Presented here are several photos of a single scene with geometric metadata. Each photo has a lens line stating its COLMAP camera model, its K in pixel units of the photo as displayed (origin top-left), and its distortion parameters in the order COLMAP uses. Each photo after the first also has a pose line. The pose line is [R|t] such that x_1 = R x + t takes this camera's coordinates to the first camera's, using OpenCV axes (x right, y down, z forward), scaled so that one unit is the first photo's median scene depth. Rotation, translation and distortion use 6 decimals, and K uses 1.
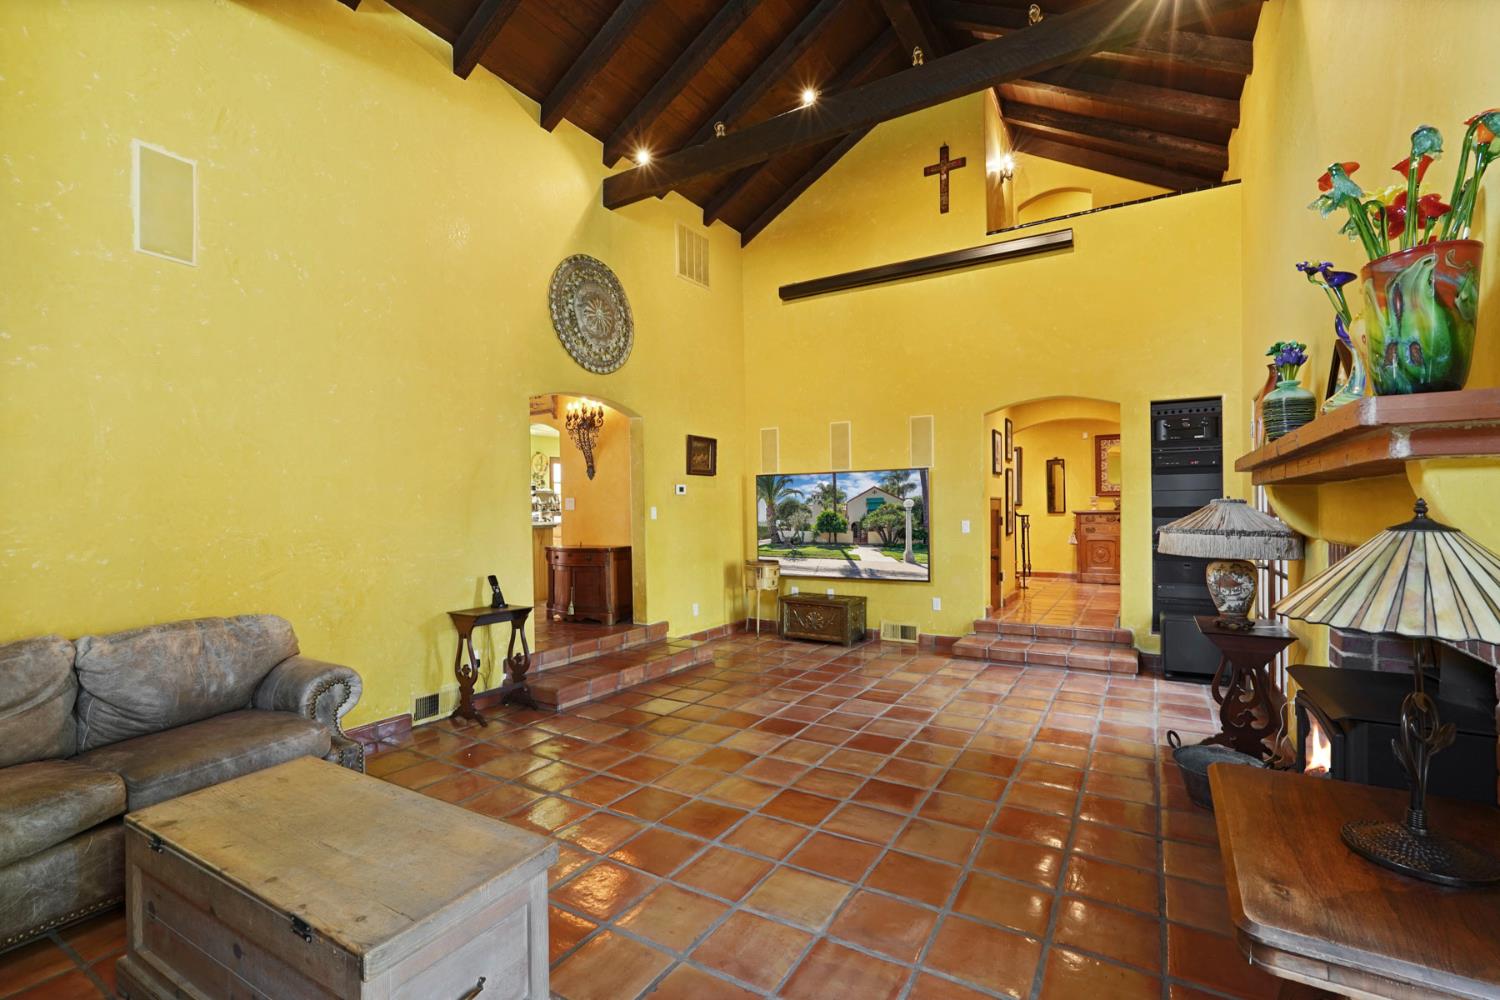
lens RADIAL K [[670.0, 0, 752.3], [0, 670.0, 502.0], [0, 0, 1]] dist [-0.012306, 0.006752]
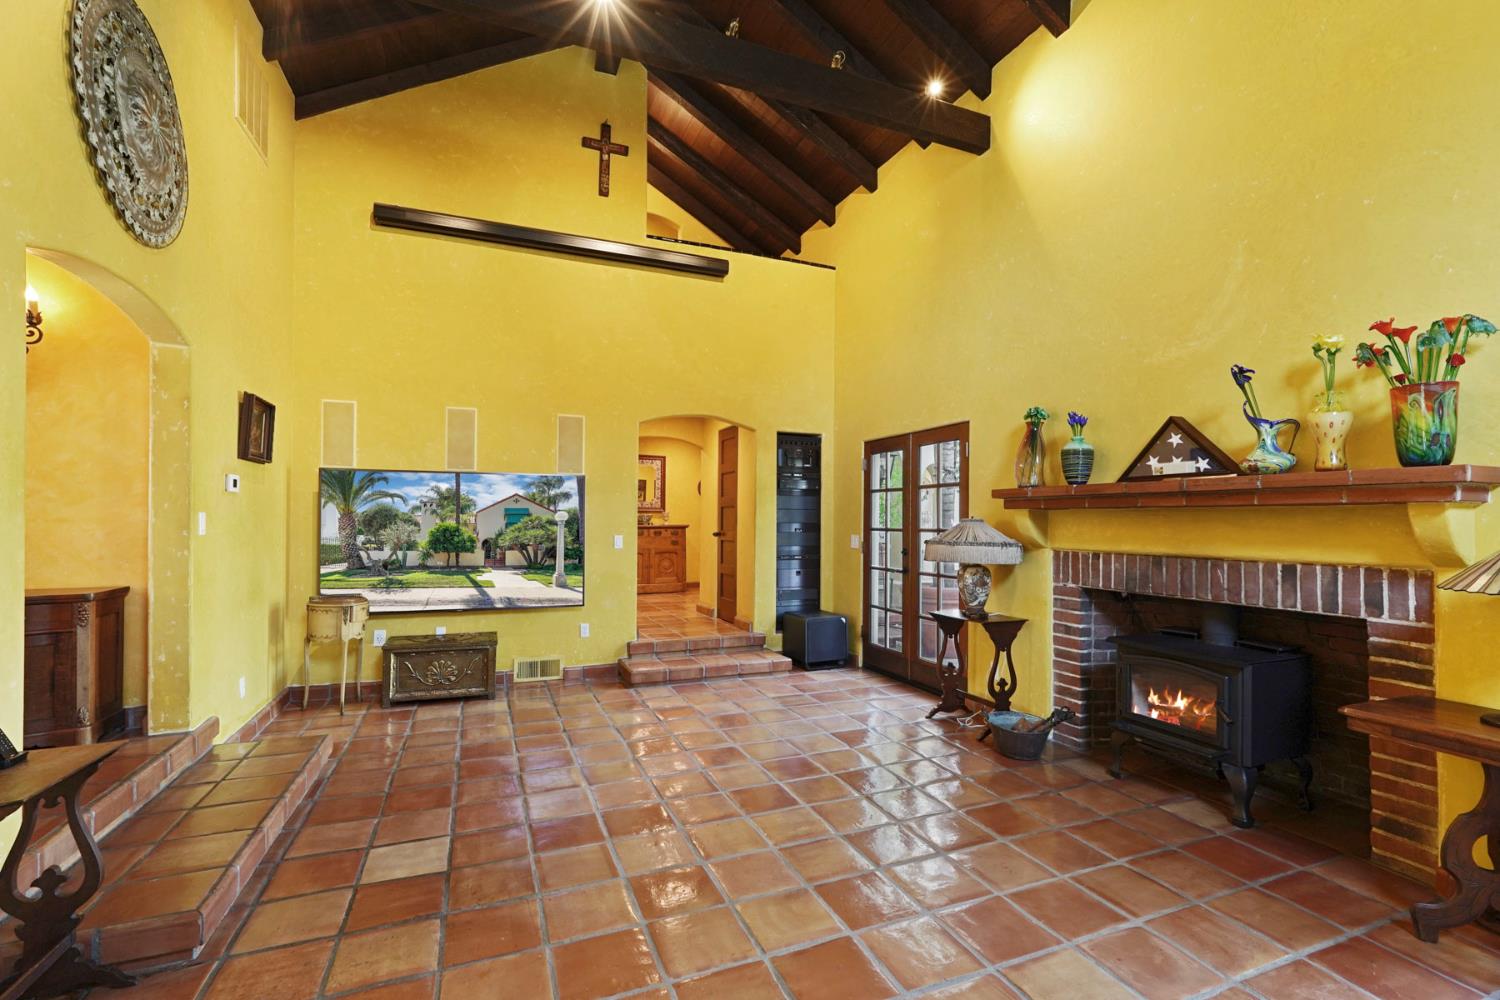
lens RADIAL K [[670.0, 0, 750.3], [0, 670.0, 506.6], [0, 0, 1]] dist [-0.012306, 0.006752]
pose [[0.591706, 0.032190, 0.805511, -0.298255], [-0.021237, 0.999478, -0.024341, 0.005711], [-0.805874, -0.002704, 0.592081, 0.289393]]
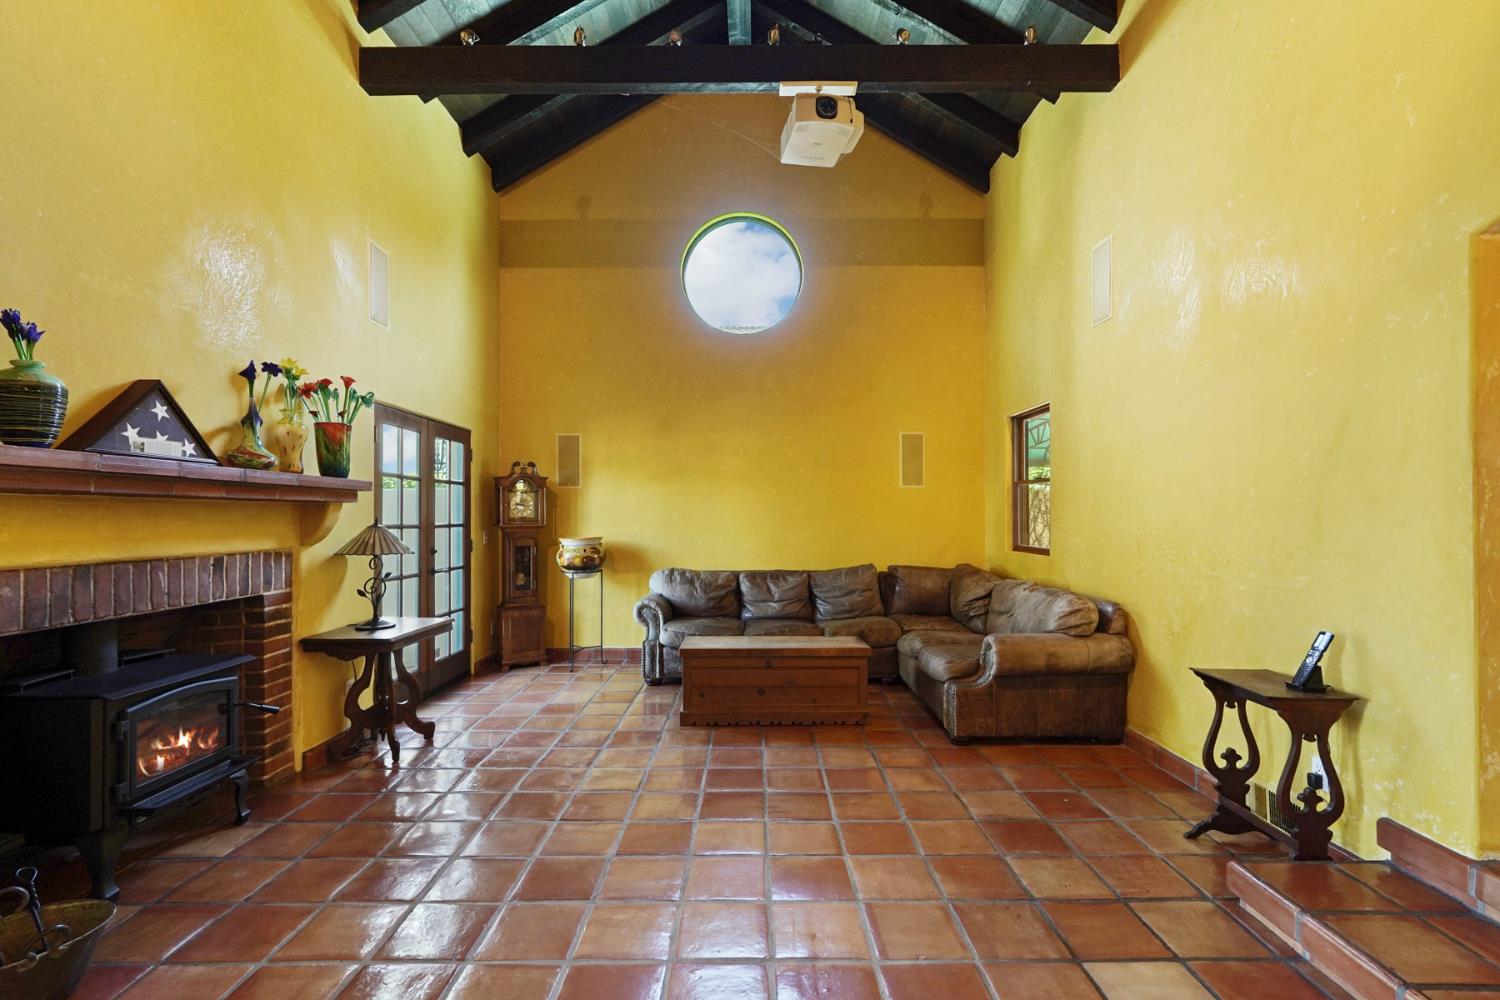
lens RADIAL K [[670.0, 0, 752.2], [0, 670.0, 510.6], [0, 0, 1]] dist [-0.012306, 0.006752]
pose [[-0.857578, 0.012668, -0.514198, 0.191352], [0.020217, 0.999754, -0.009089, 0.005677], [0.513957, -0.018190, -0.857623, 0.839352]]
